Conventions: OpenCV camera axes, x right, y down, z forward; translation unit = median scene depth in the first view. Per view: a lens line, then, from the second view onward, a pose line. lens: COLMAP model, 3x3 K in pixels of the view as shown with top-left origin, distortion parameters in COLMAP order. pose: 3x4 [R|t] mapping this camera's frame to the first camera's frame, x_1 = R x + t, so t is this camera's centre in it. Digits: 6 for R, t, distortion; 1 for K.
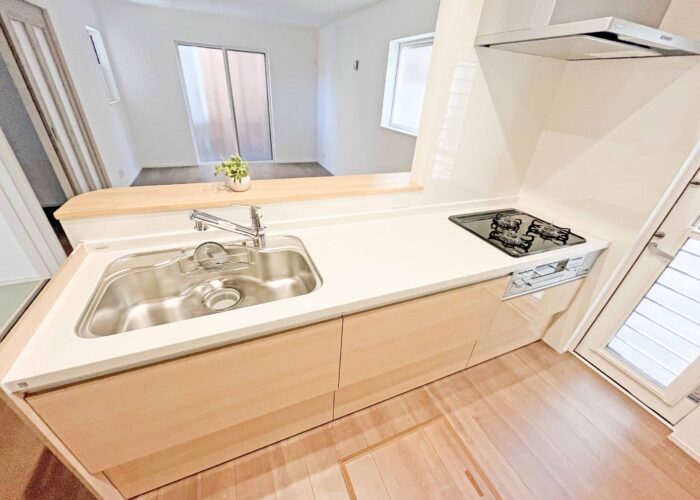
lens RADIAL K [[279.5, 0, 342.6], [0, 279.5, 234.9], [0, 0, 1]] dist [0.000659, -0.000515]
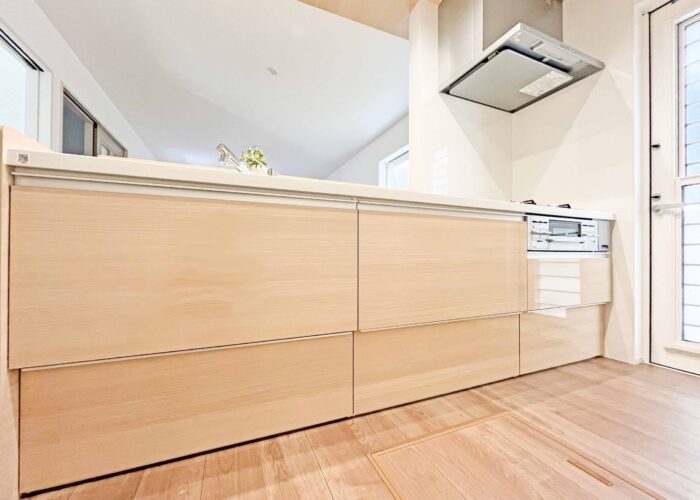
lens RADIAL K [[279.5, 0, 340.1], [0, 279.5, 282.6], [0, 0, 1]] dist [0.000659, -0.000515]
pose [[0.999155, -0.041014, -0.002554, -0.051574], [0.034180, 0.863959, -0.502401, 0.725700], [0.022812, 0.501889, 0.864631, 0.220191]]
